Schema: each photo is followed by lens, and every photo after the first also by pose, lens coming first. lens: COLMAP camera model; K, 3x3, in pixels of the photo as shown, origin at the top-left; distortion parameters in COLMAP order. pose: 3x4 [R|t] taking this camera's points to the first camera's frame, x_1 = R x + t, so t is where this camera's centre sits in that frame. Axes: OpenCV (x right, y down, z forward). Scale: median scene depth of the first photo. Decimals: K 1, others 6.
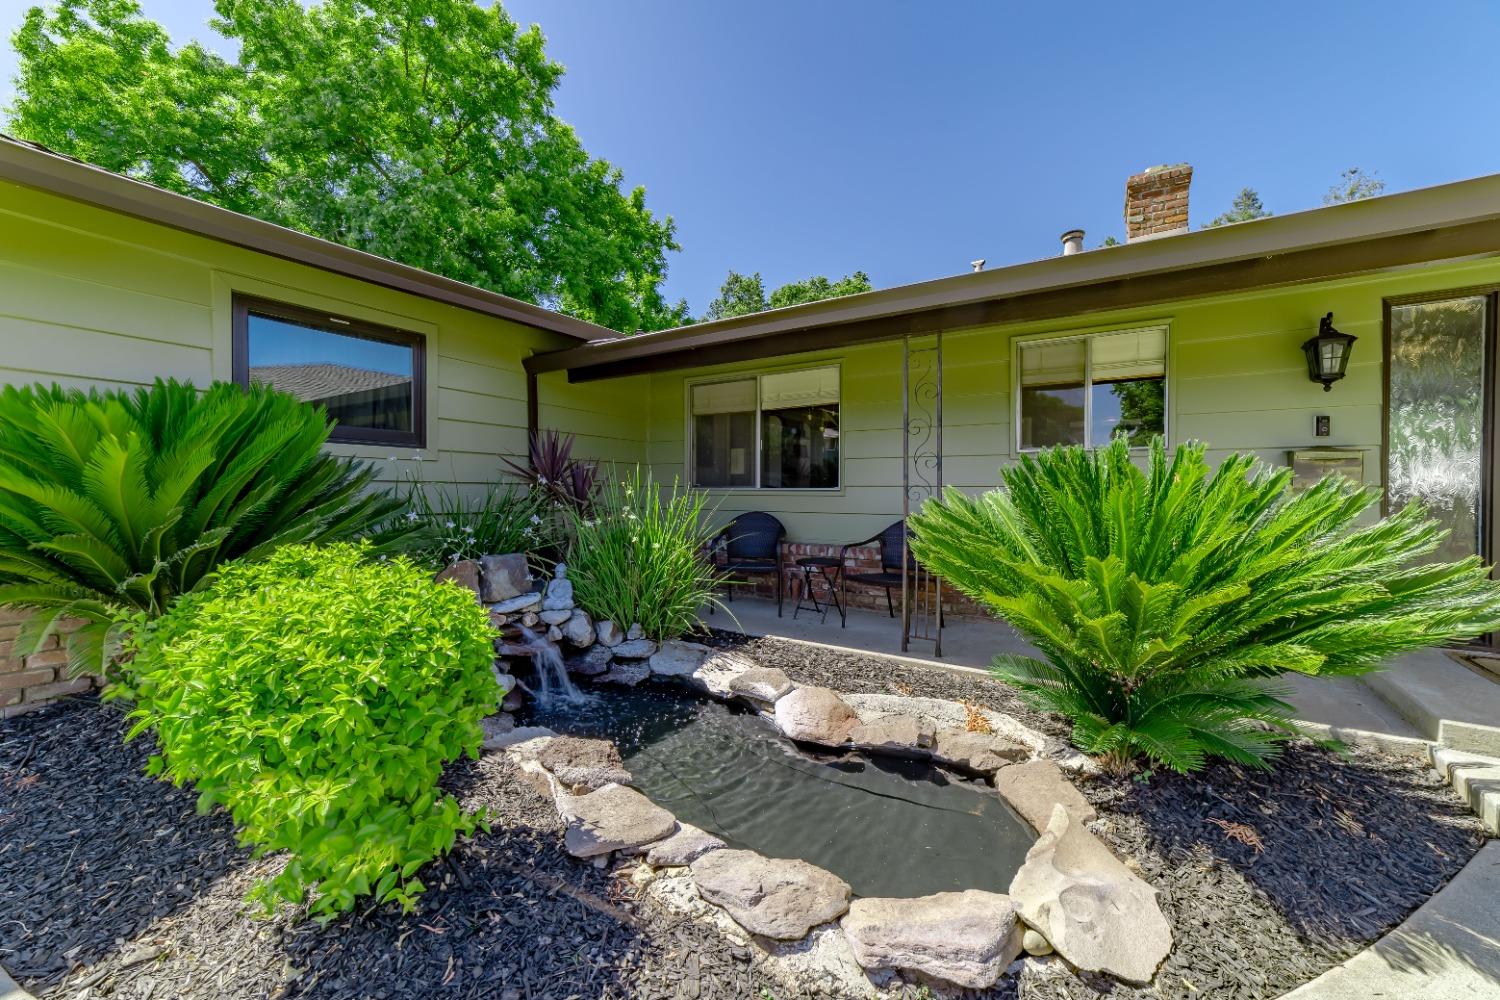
lens RADIAL K [[581.0, 0, 746.0], [0, 581.0, 496.6], [0, 0, 1]] dist [-0.022925, 0.008656]
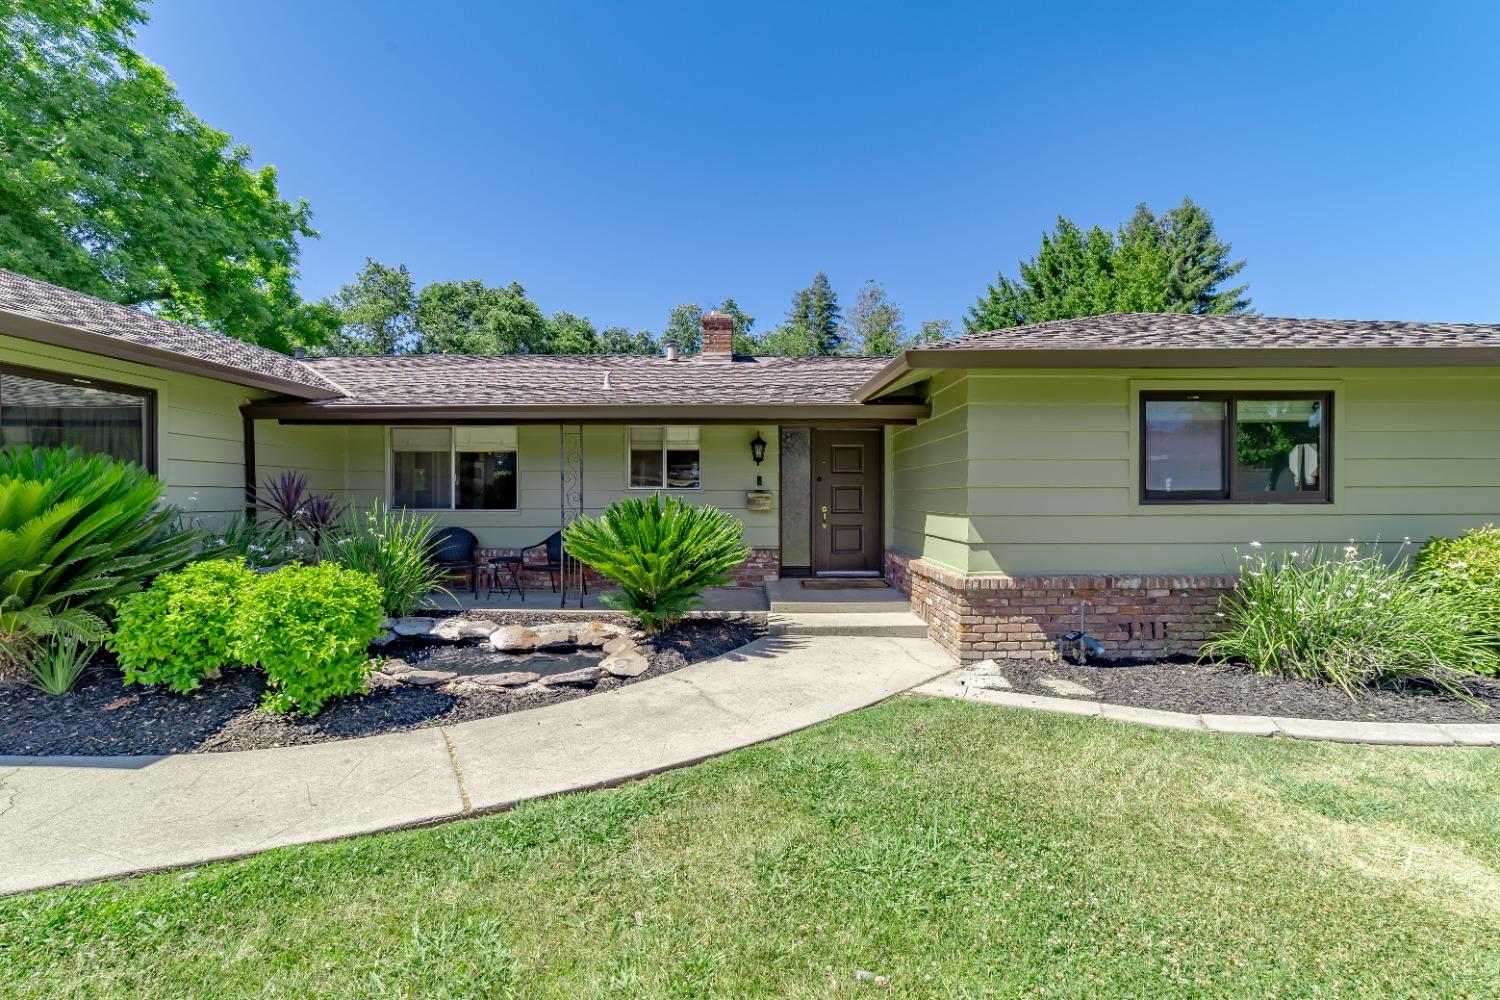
lens RADIAL K [[581.0, 0, 750.2], [0, 581.0, 496.9], [0, 0, 1]] dist [-0.022925, 0.008656]
pose [[0.839717, -0.004829, 0.543003, -0.157031], [0.007148, 0.999972, -0.002161, -0.044413], [-0.542978, 0.005696, 0.839728, -0.618529]]
